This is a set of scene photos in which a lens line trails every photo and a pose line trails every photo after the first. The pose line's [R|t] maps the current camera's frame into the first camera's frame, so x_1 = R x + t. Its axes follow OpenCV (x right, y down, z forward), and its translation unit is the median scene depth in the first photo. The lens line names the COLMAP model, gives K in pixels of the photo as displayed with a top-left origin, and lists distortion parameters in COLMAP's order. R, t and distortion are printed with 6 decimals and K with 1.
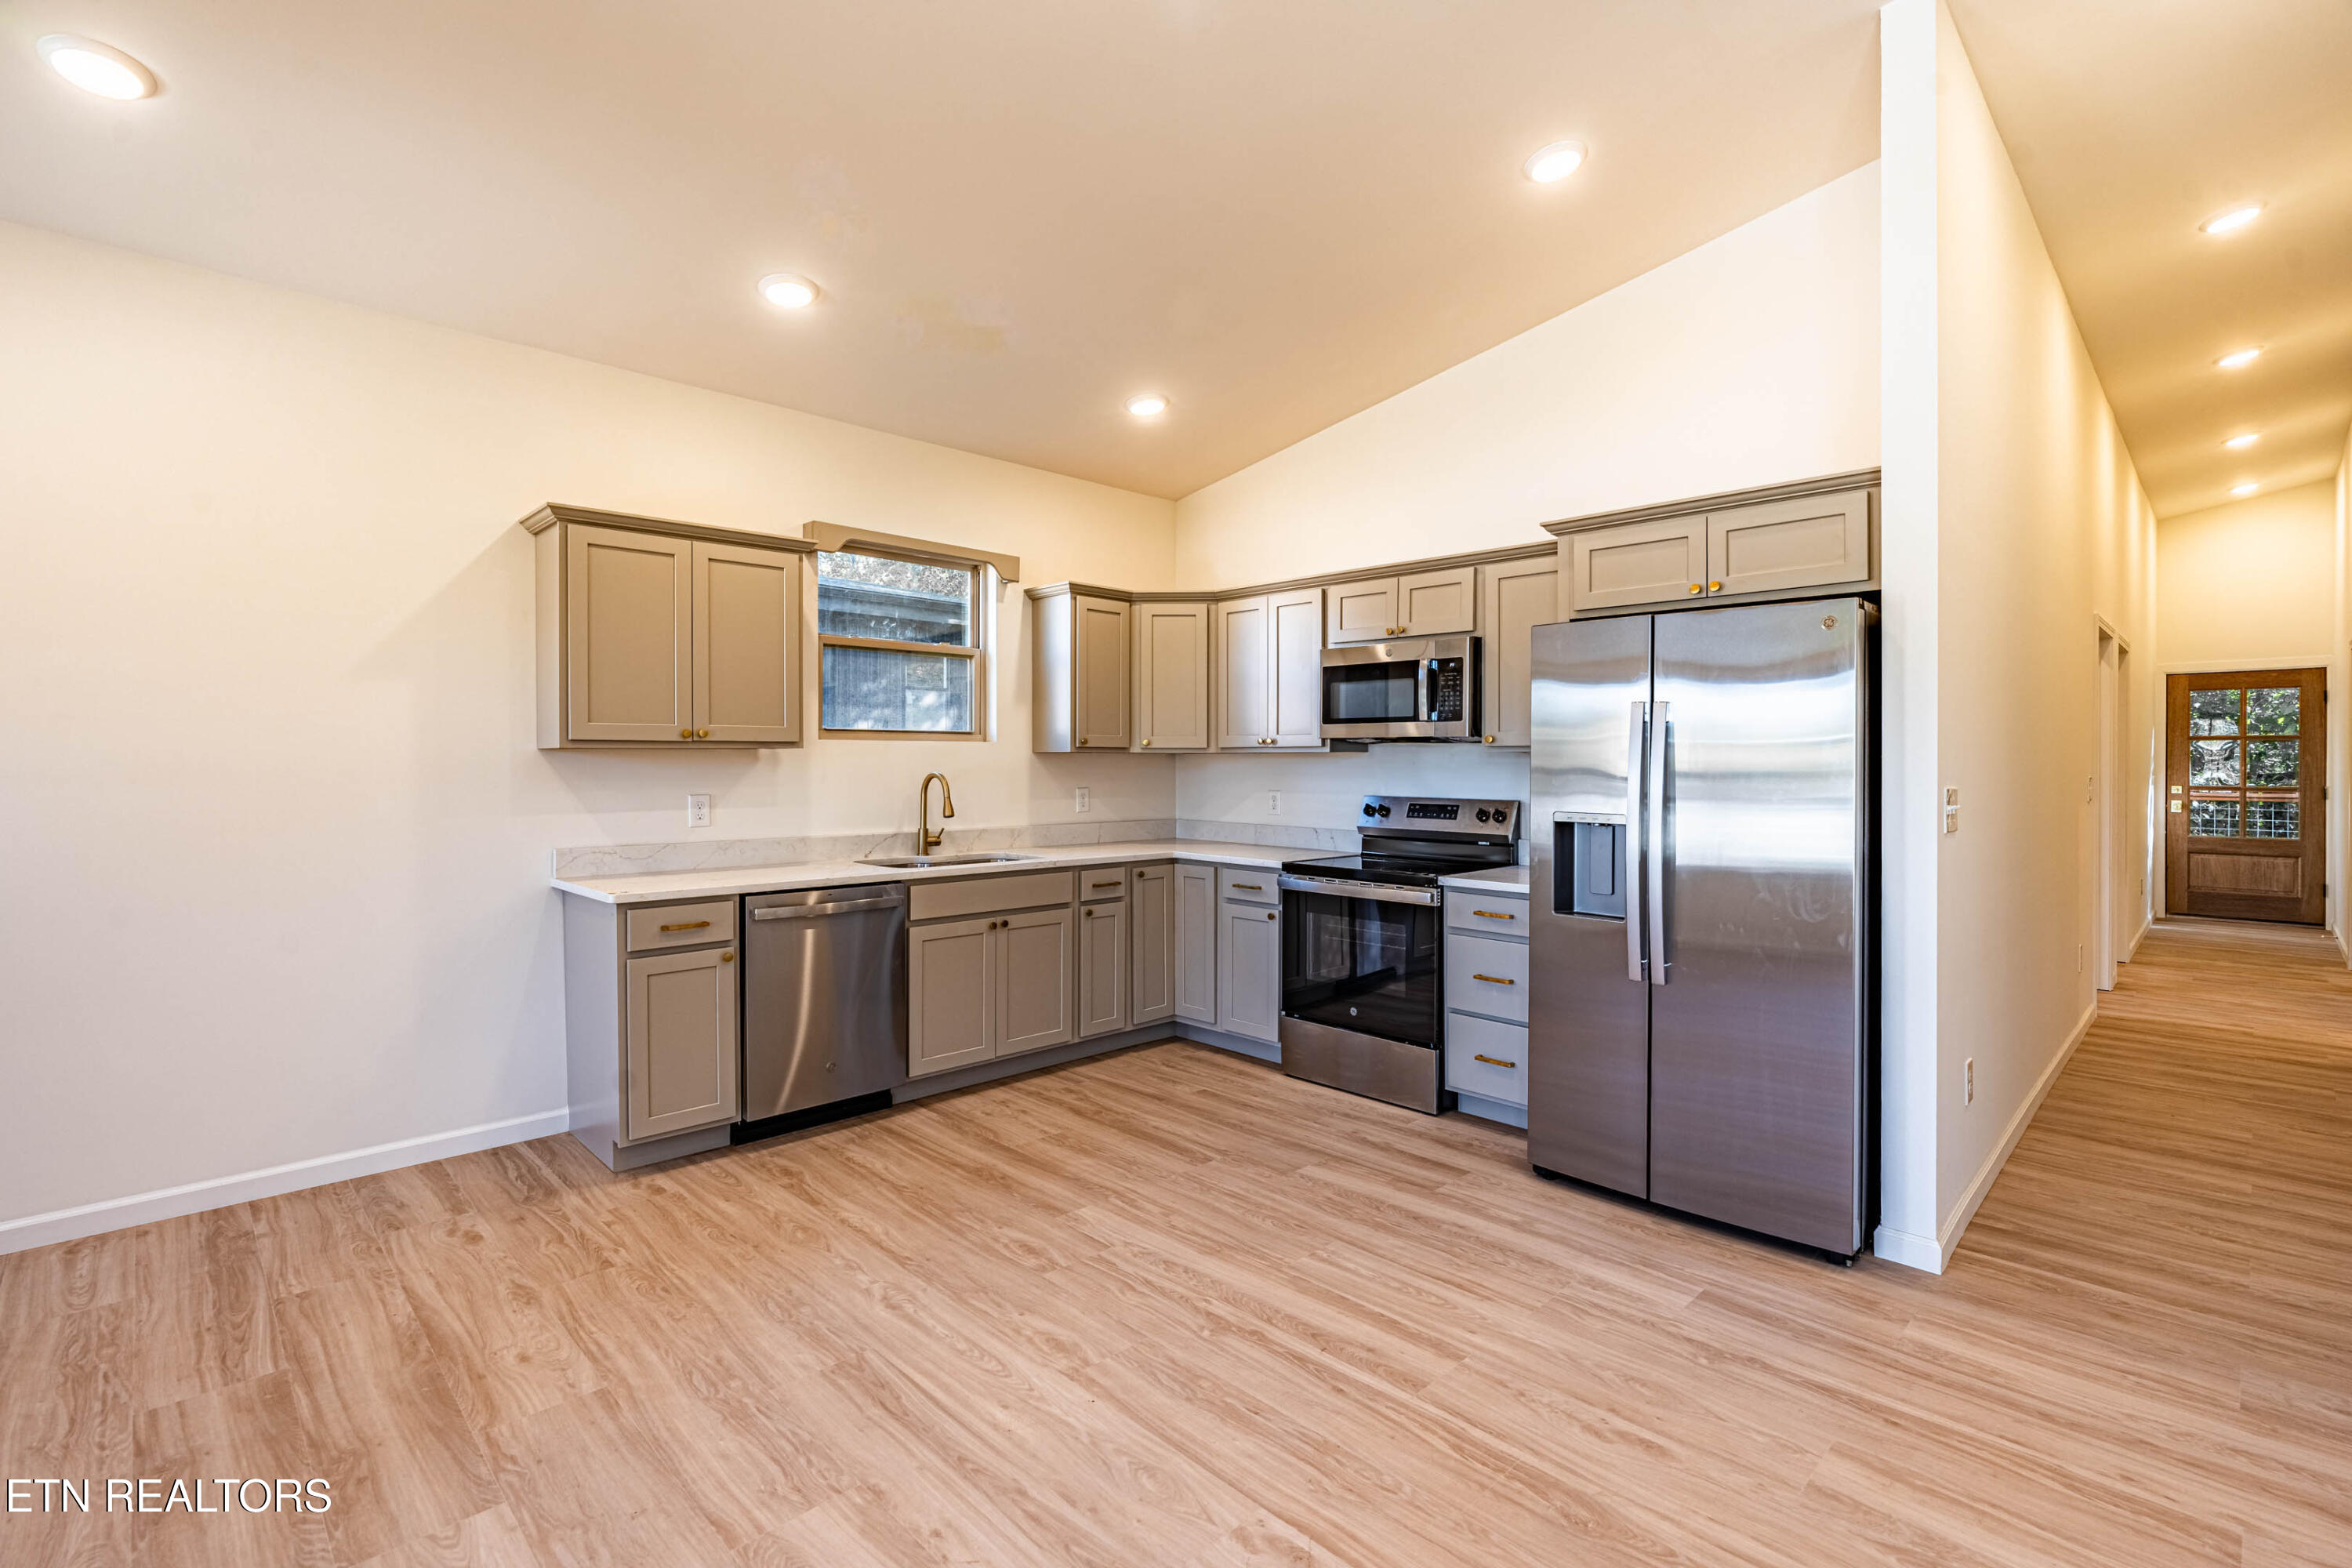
lens RADIAL K [[1069.9, 0, 1178.1], [0, 1069.9, 764.7], [0, 0, 1]] dist [-0.003712, 0.000758]
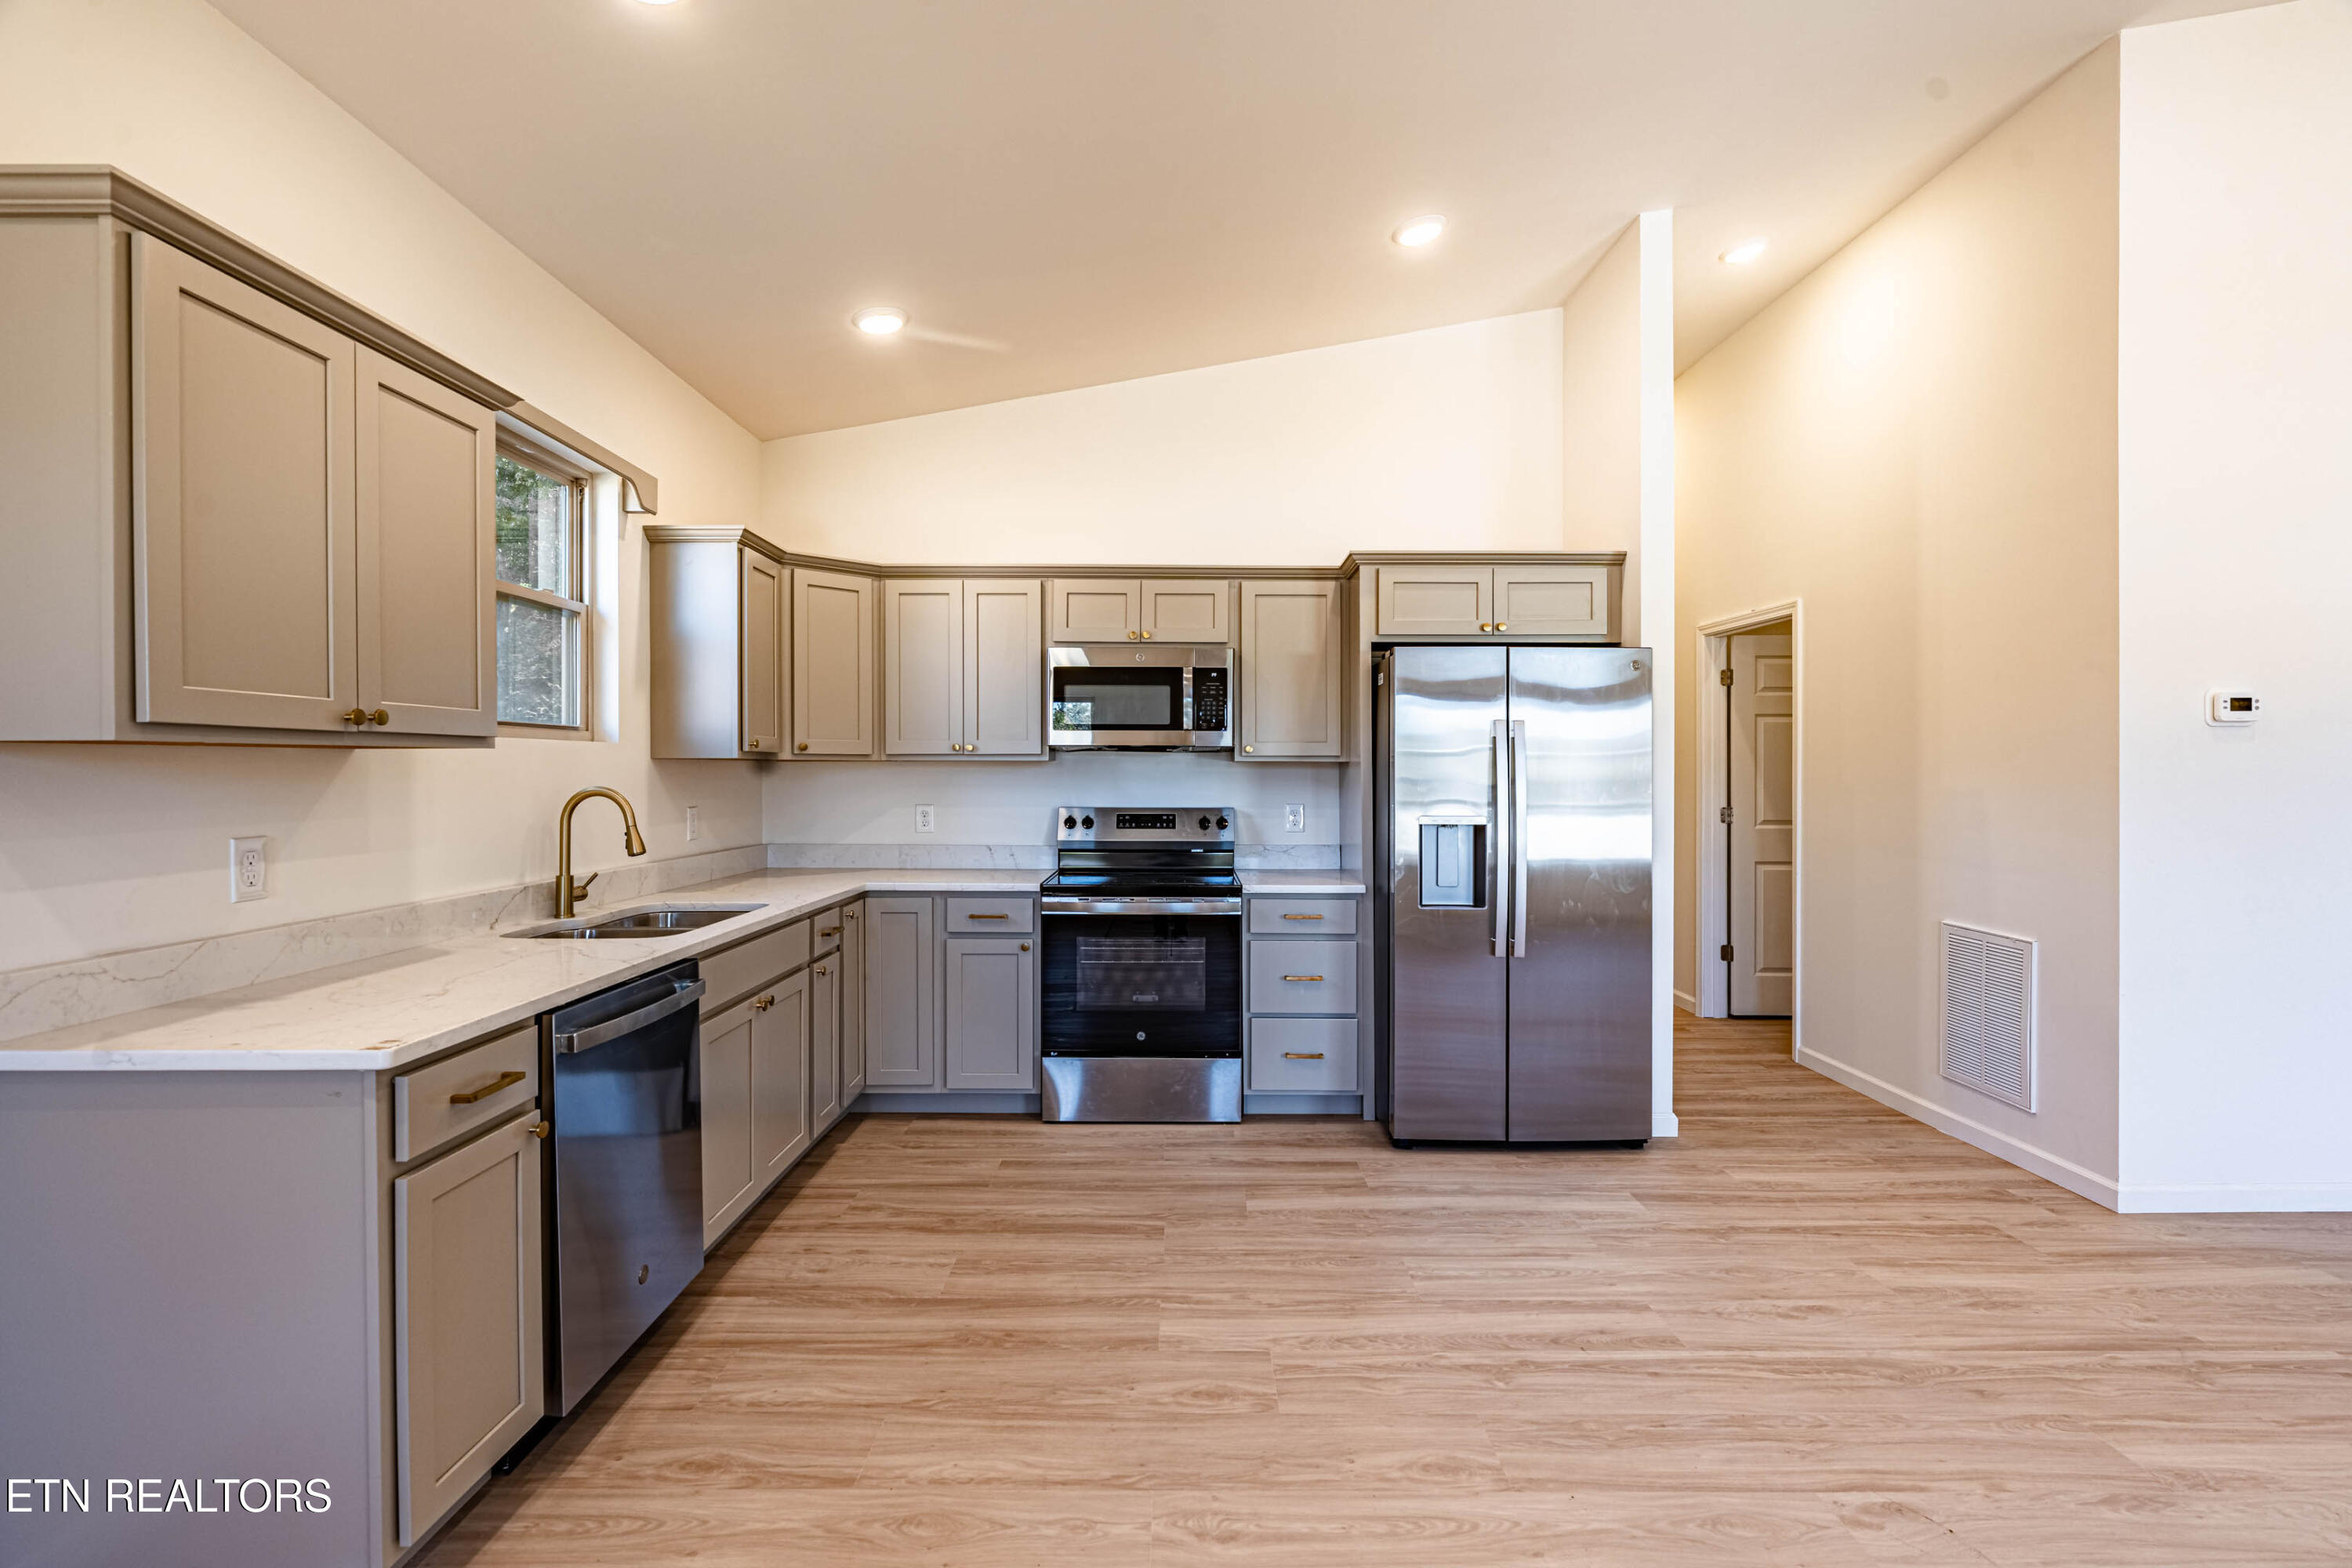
lens RADIAL K [[1063.6, 0, 1168.3], [0, 1063.6, 776.8], [0, 0, 1]] dist [-0.003337, 0.000853]
pose [[0.698456, -0.004338, 0.715640, -0.502347], [0.002436, 0.999990, 0.003685, -0.001289], [-0.715649, -0.000831, 0.698460, 0.336579]]
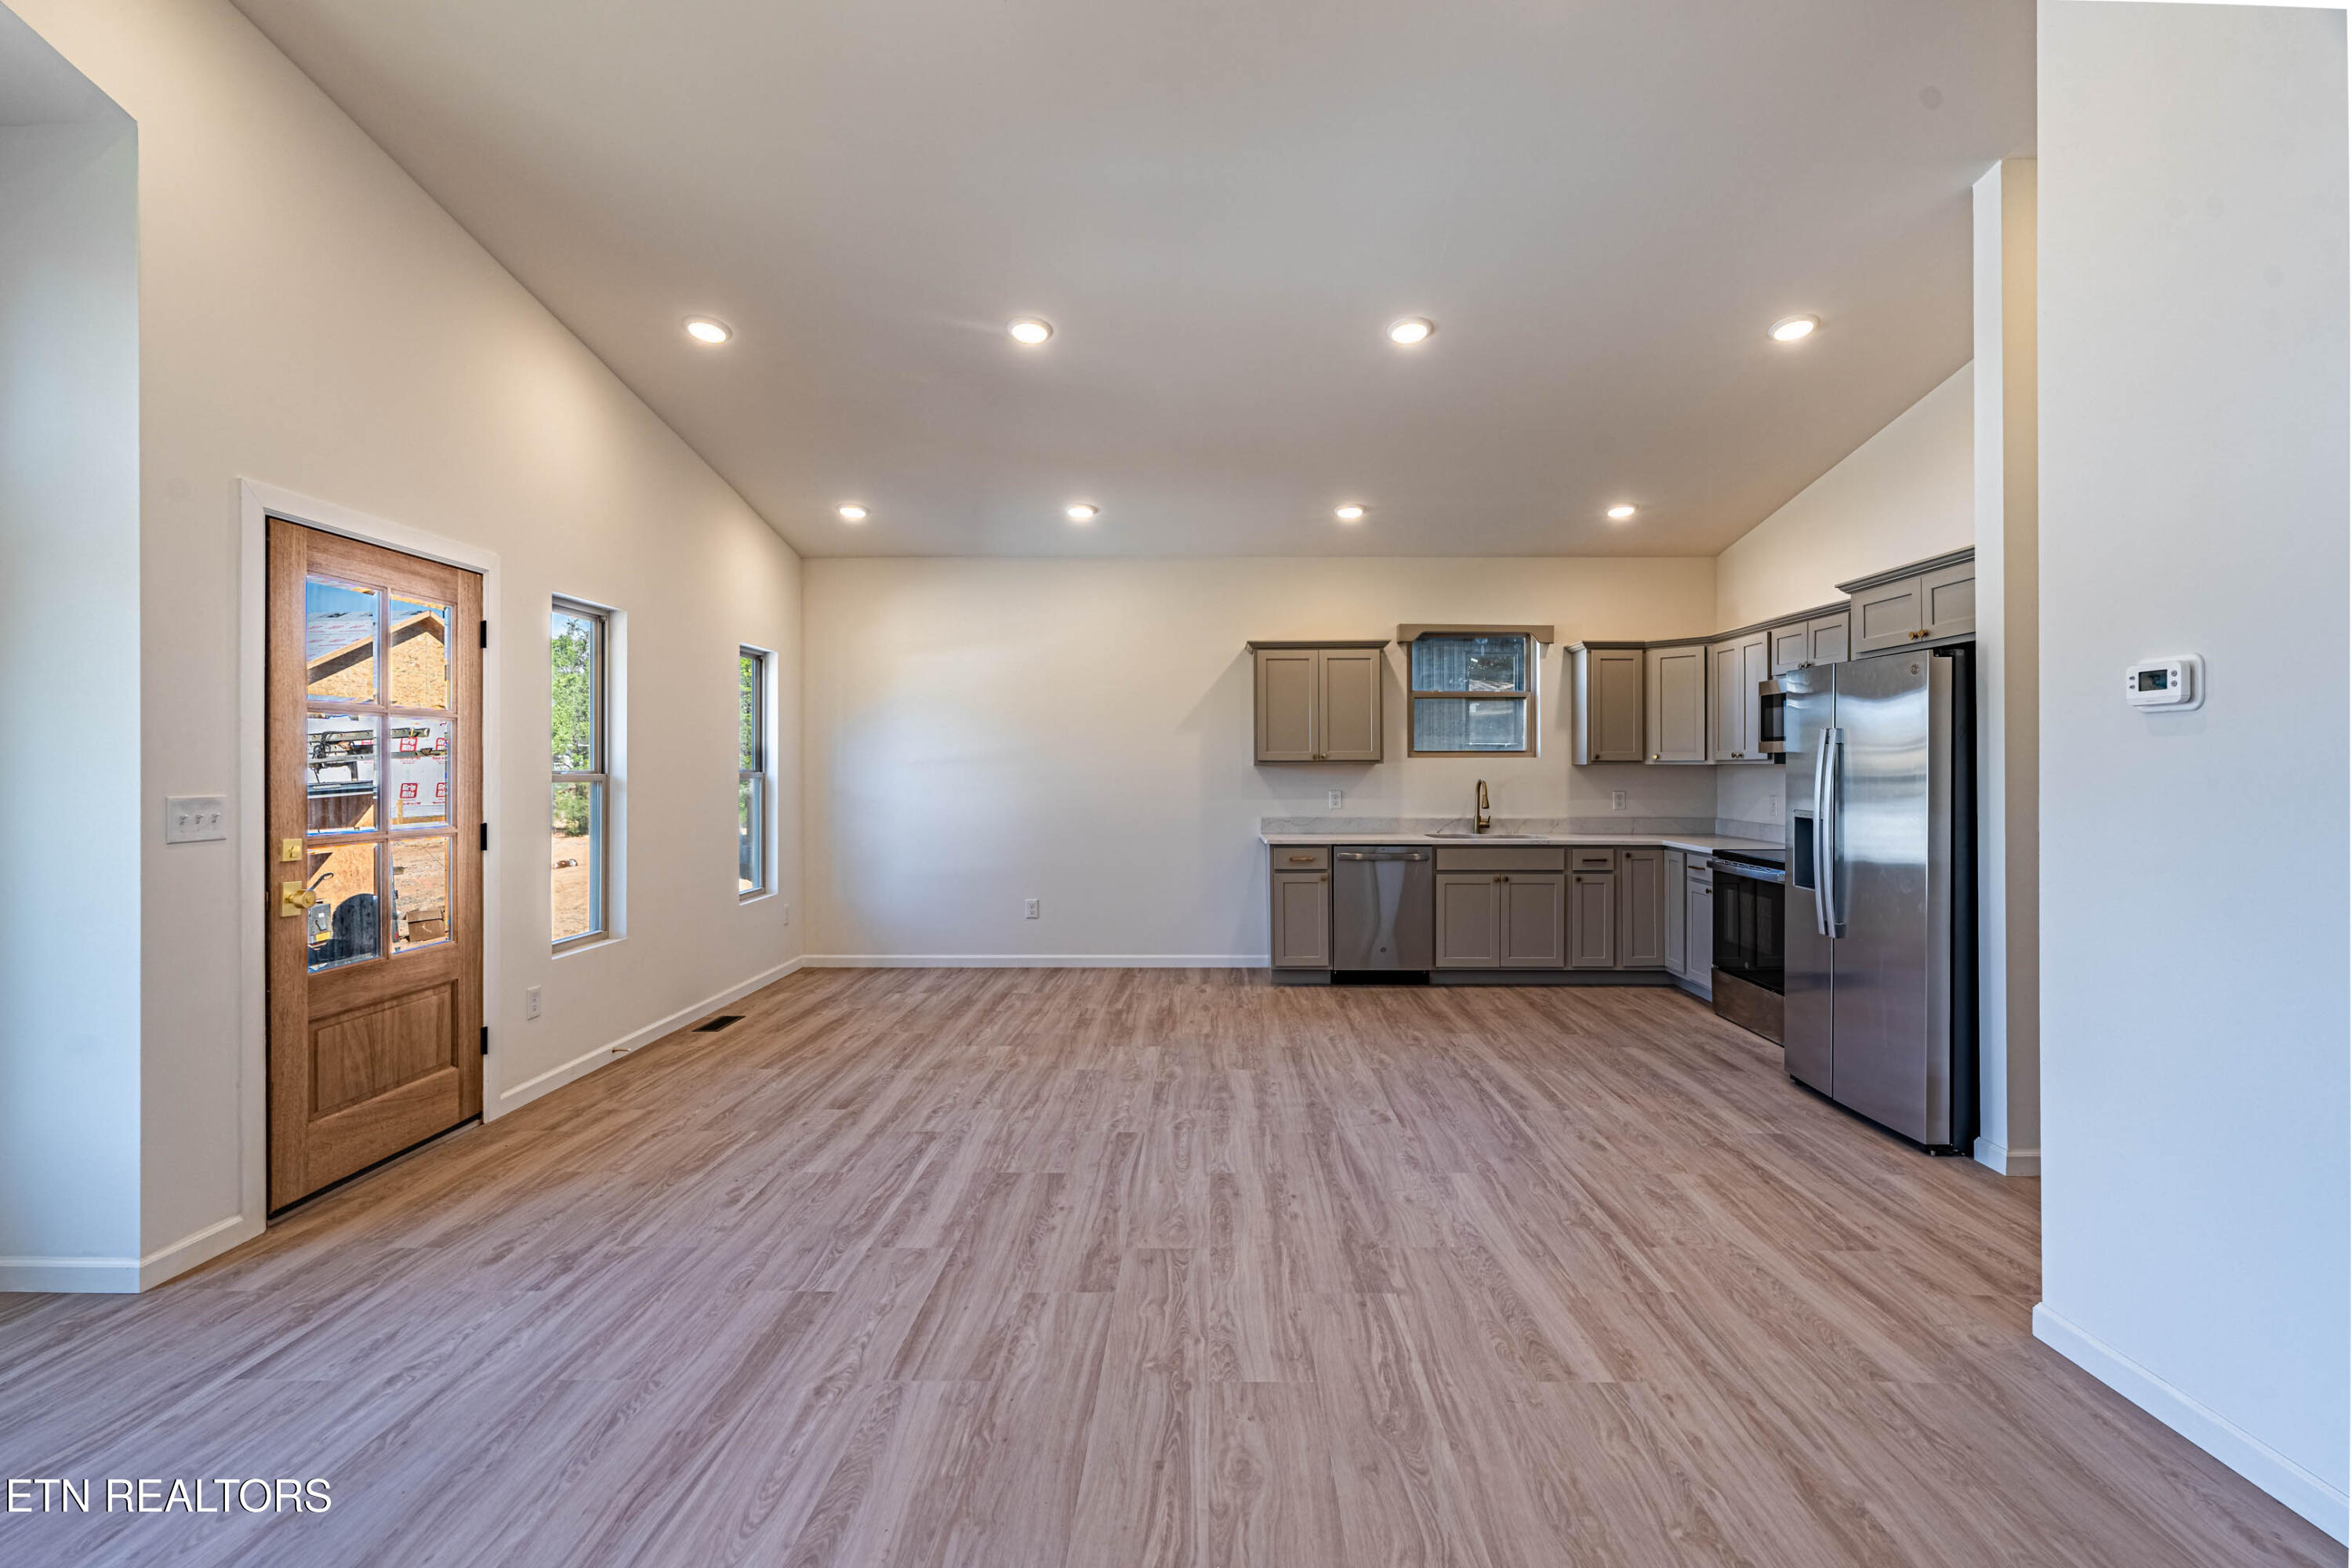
lens RADIAL K [[1073.5, 0, 1183.1], [0, 1073.5, 779.5], [0, 0, 1]] dist [-0.002855, 0.001174]
pose [[0.698104, 0.005478, -0.715975, 0.630832], [0.000069, 0.999970, 0.007719, -0.003860], [0.715996, -0.005438, 0.698083, -0.399375]]
